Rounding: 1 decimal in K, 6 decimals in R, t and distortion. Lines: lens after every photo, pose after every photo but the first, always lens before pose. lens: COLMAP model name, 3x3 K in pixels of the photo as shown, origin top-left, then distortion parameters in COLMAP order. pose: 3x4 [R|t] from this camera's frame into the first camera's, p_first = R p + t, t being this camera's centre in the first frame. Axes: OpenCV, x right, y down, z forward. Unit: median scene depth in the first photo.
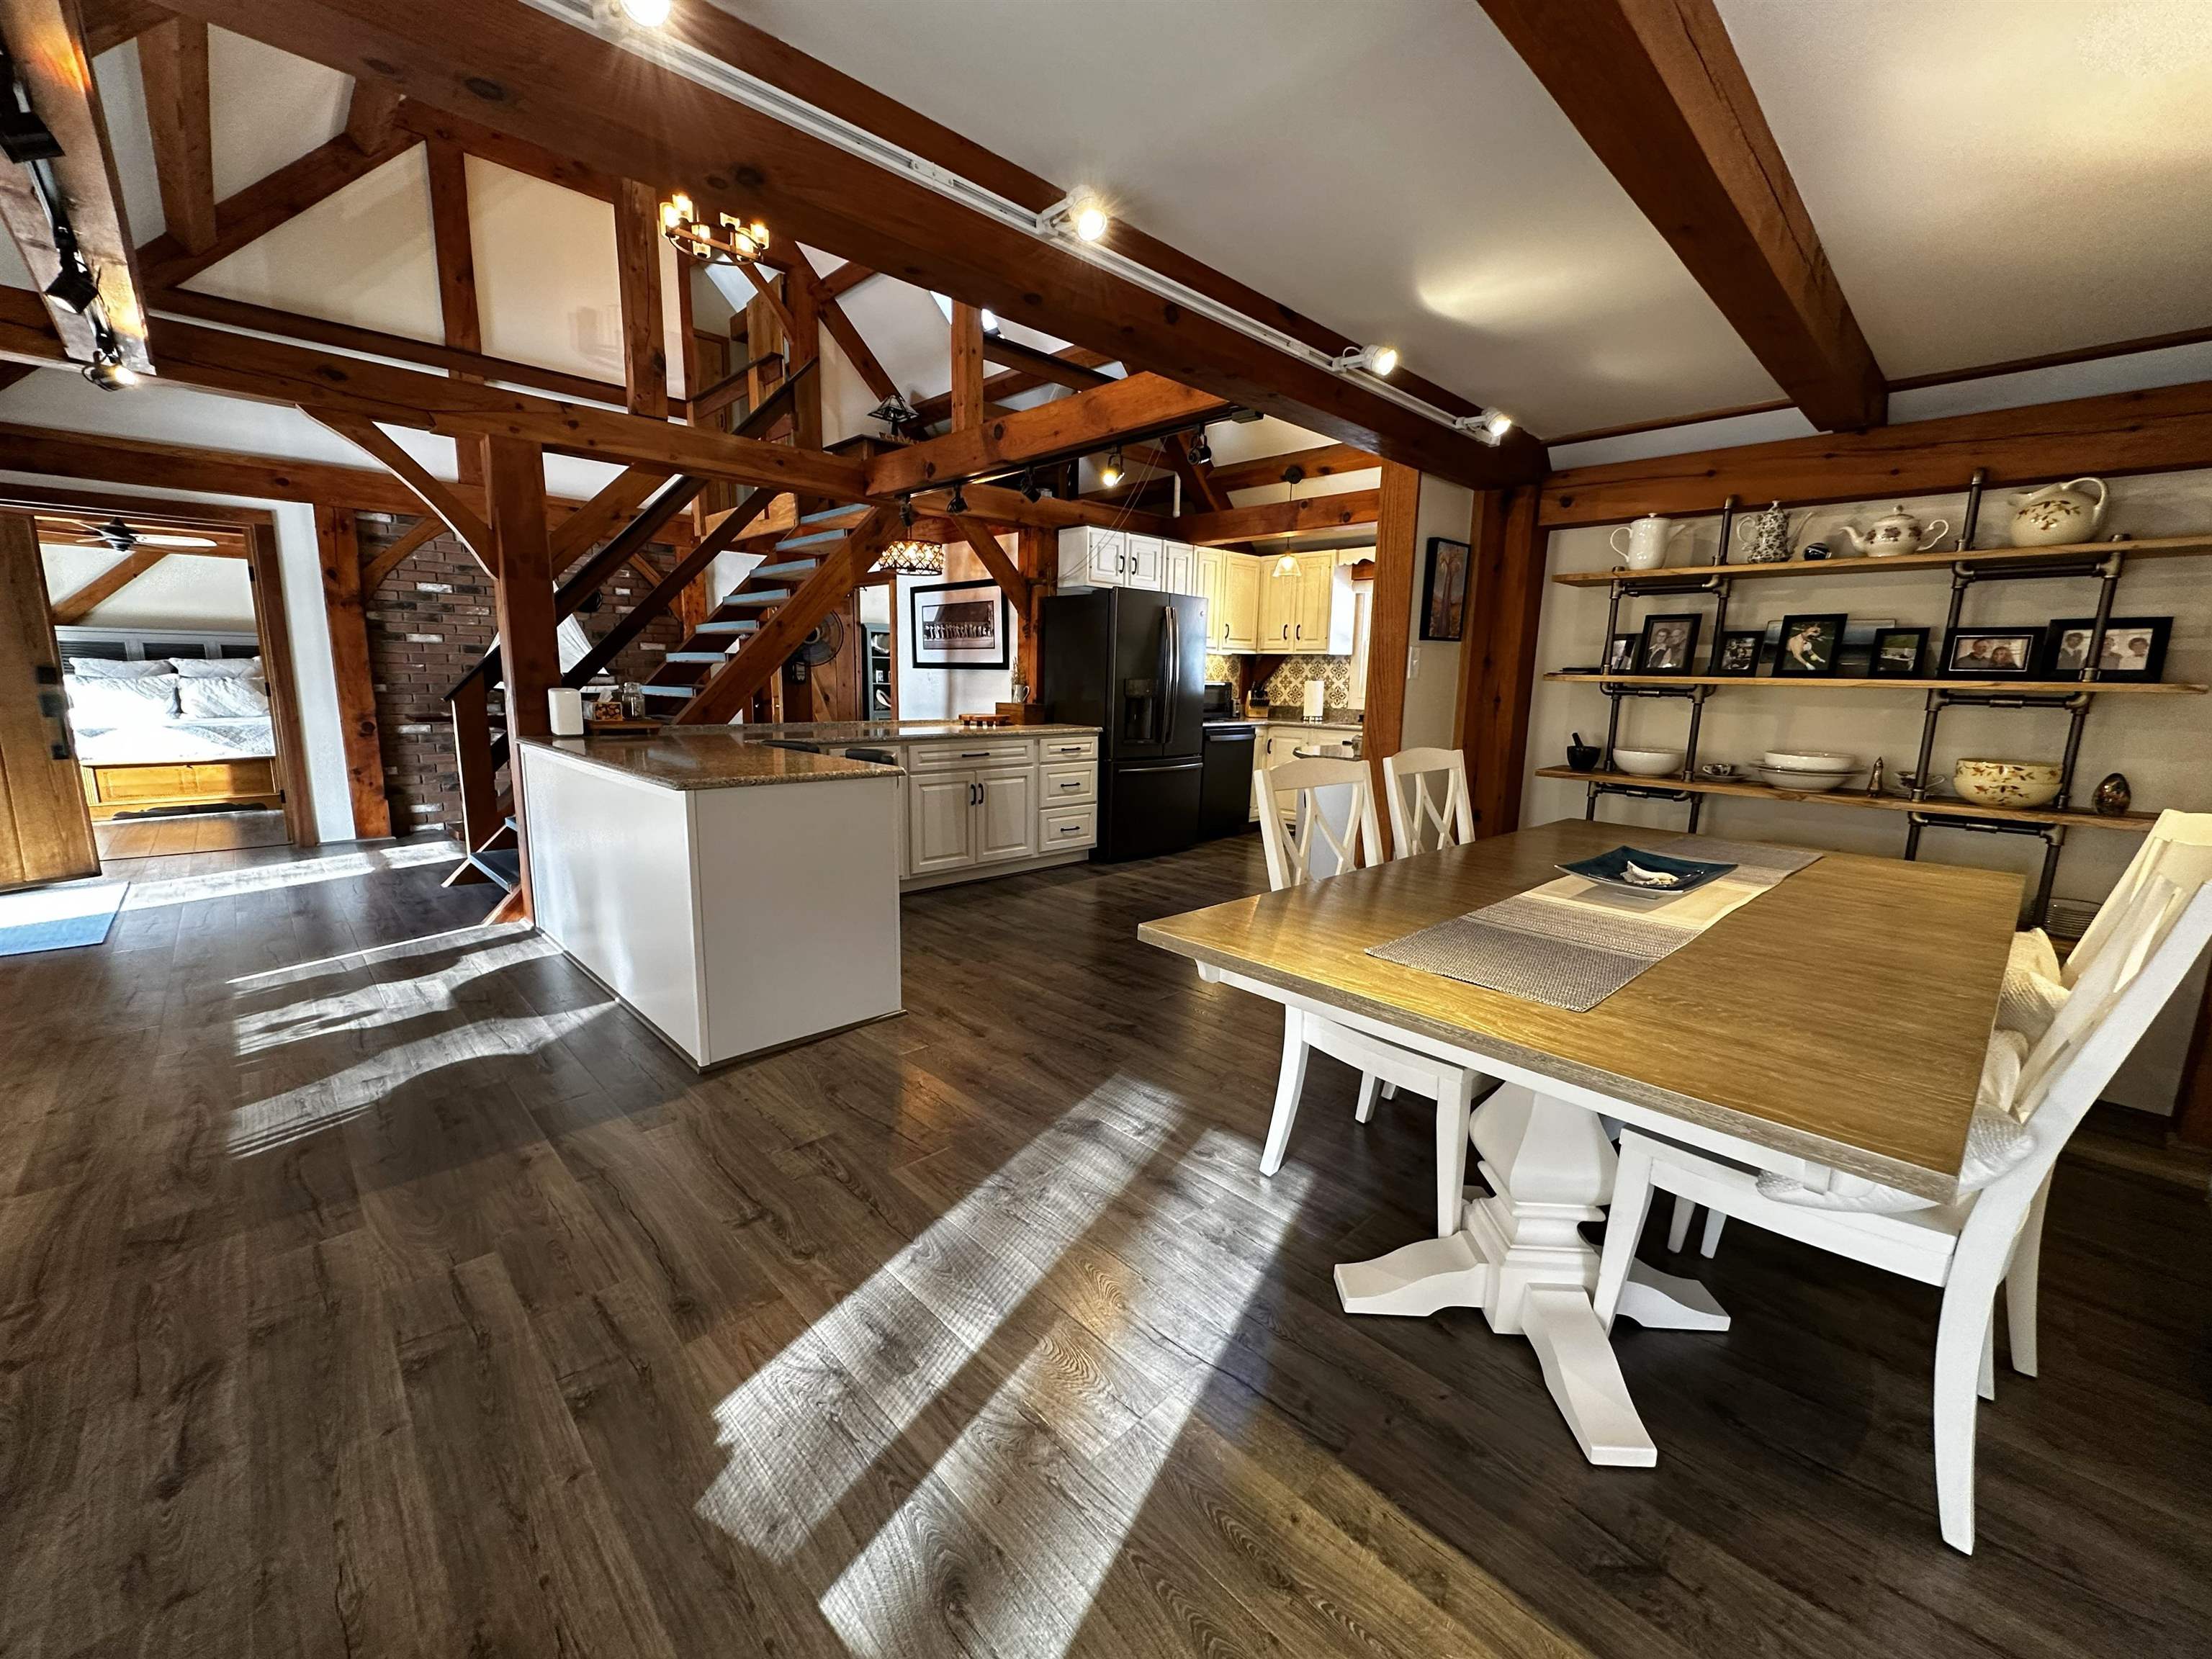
lens RADIAL K [[878.6, 0, 1100.5], [0, 878.6, 814.1], [0, 0, 1]] dist [-0.000202, -0.000270]
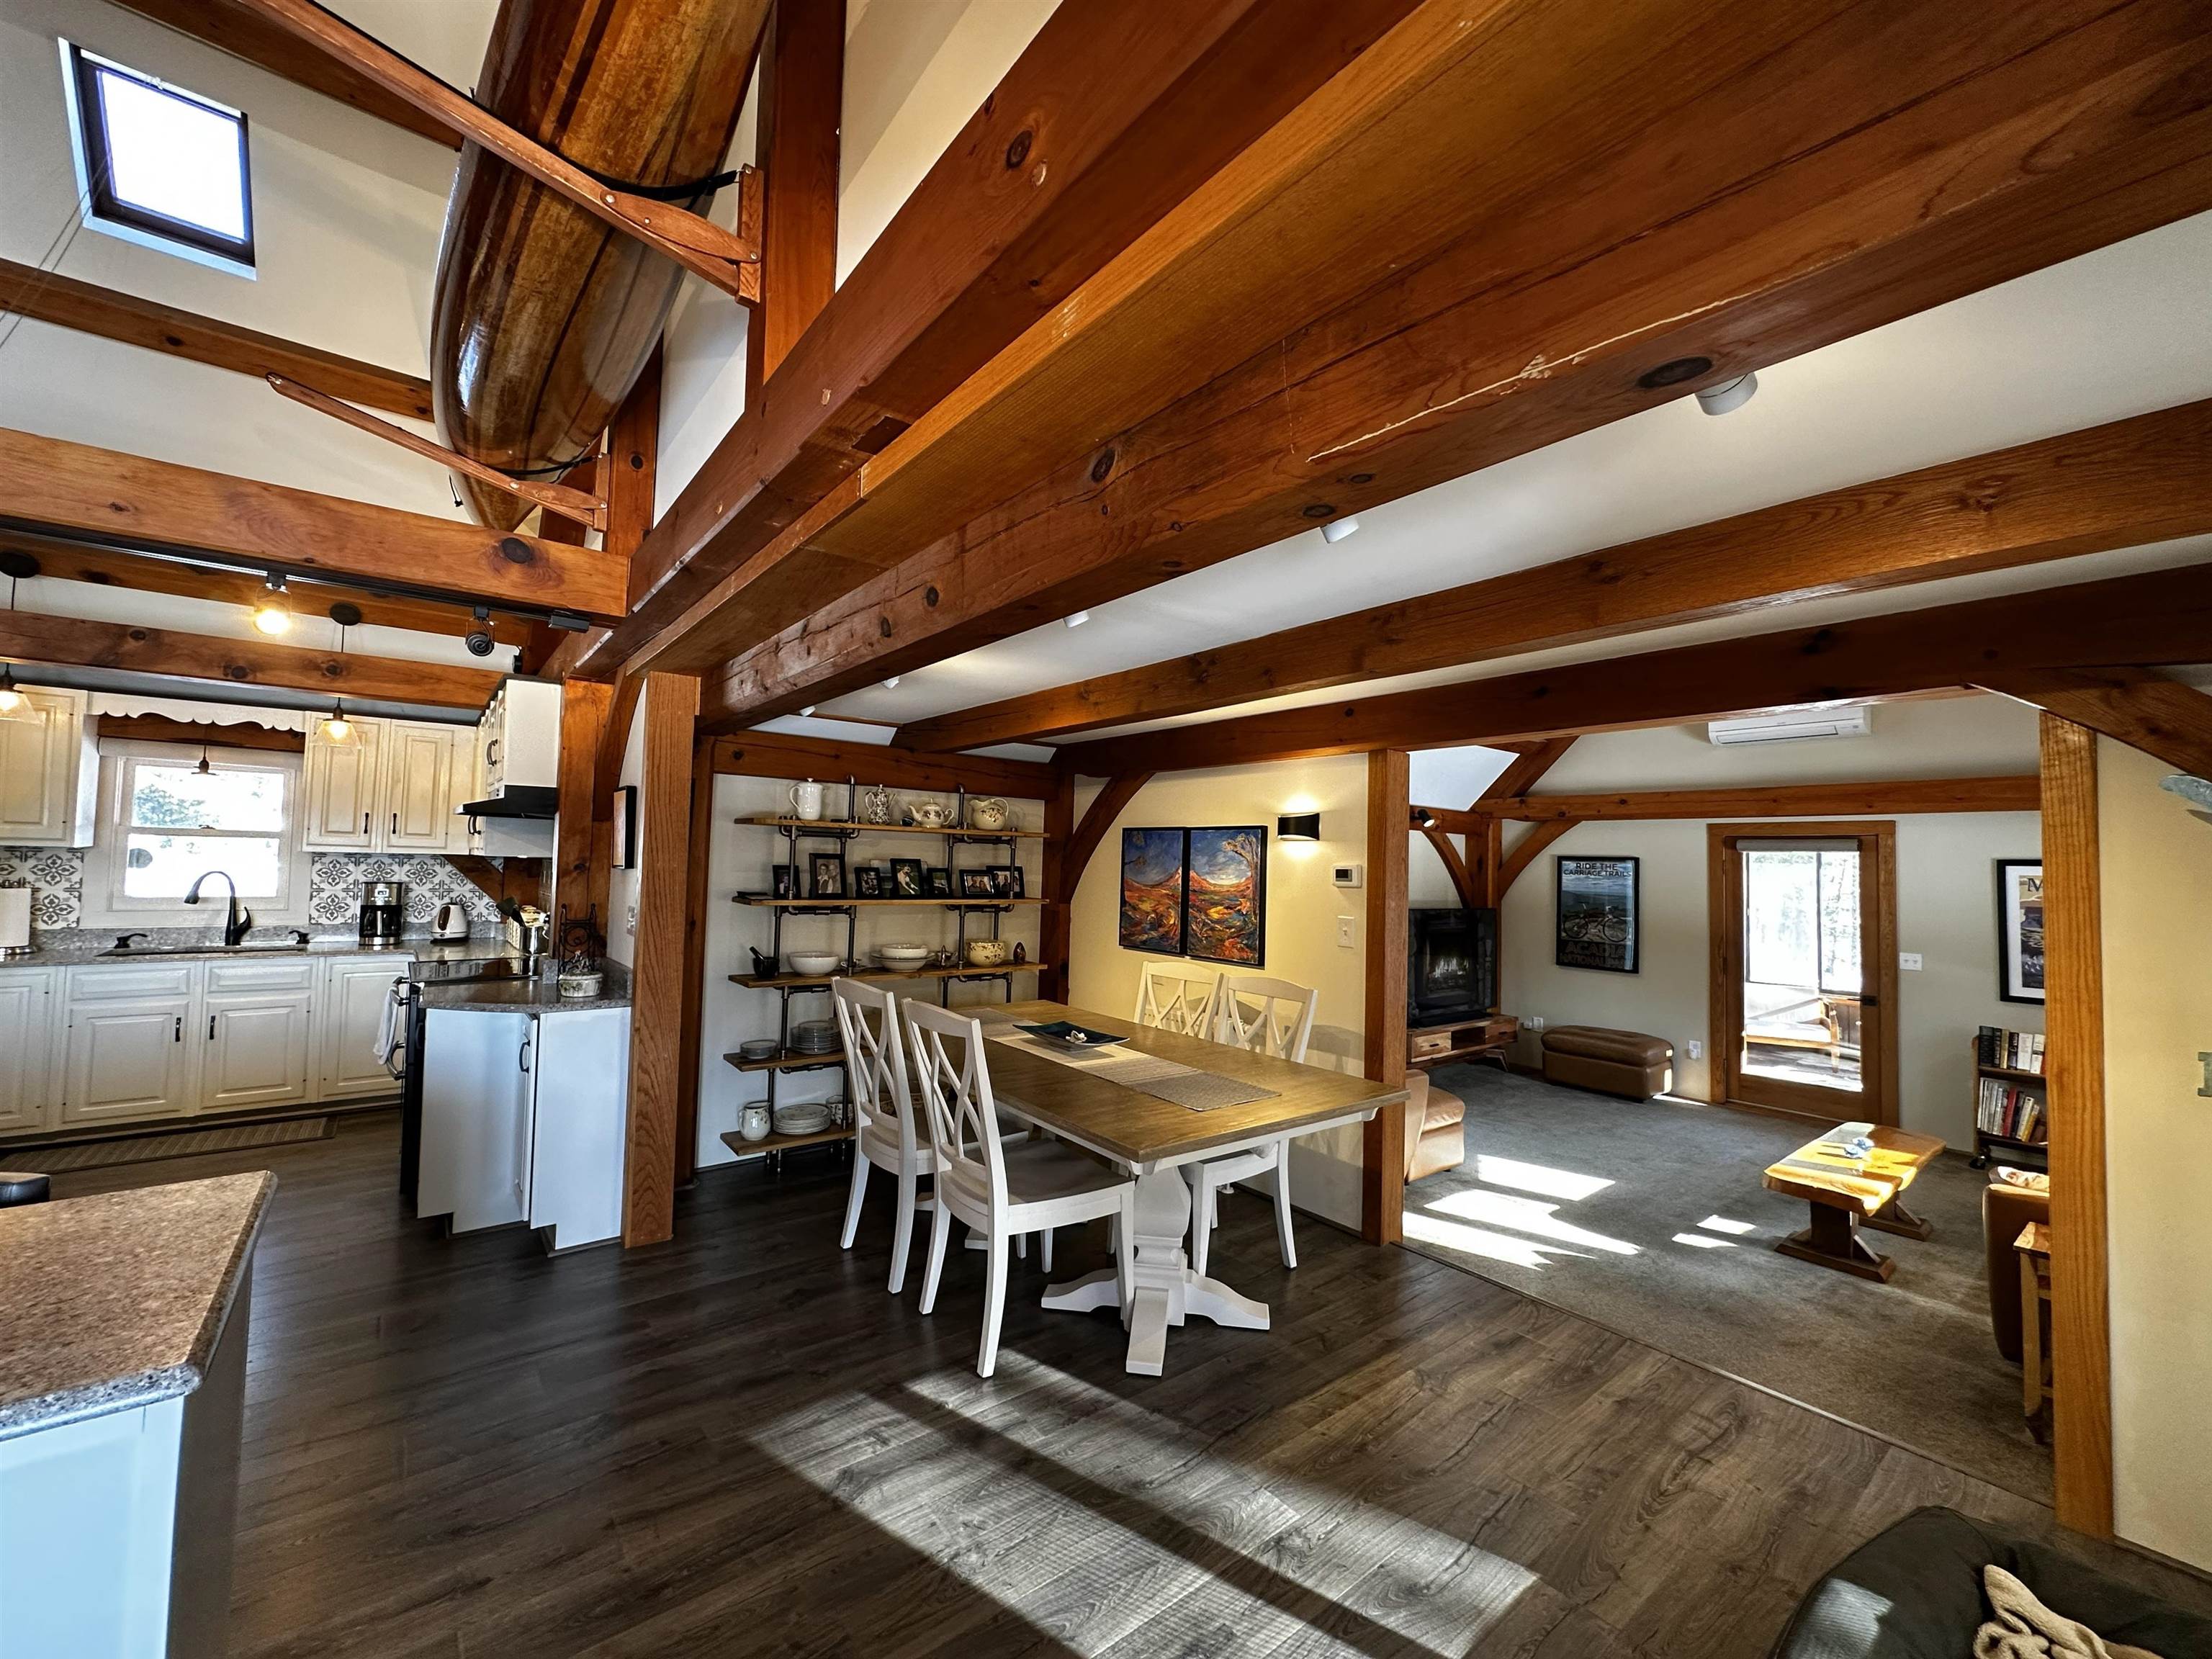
lens RADIAL K [[878.6, 0, 1100.4], [0, 878.6, 828.3], [0, 0, 1]] dist [-0.000202, -0.000270]
pose [[0.102007, 0.026617, 0.994428, -0.705413], [0.134723, 0.990063, -0.040320, -0.167864], [-0.985619, 0.138085, 0.097407, 0.487632]]
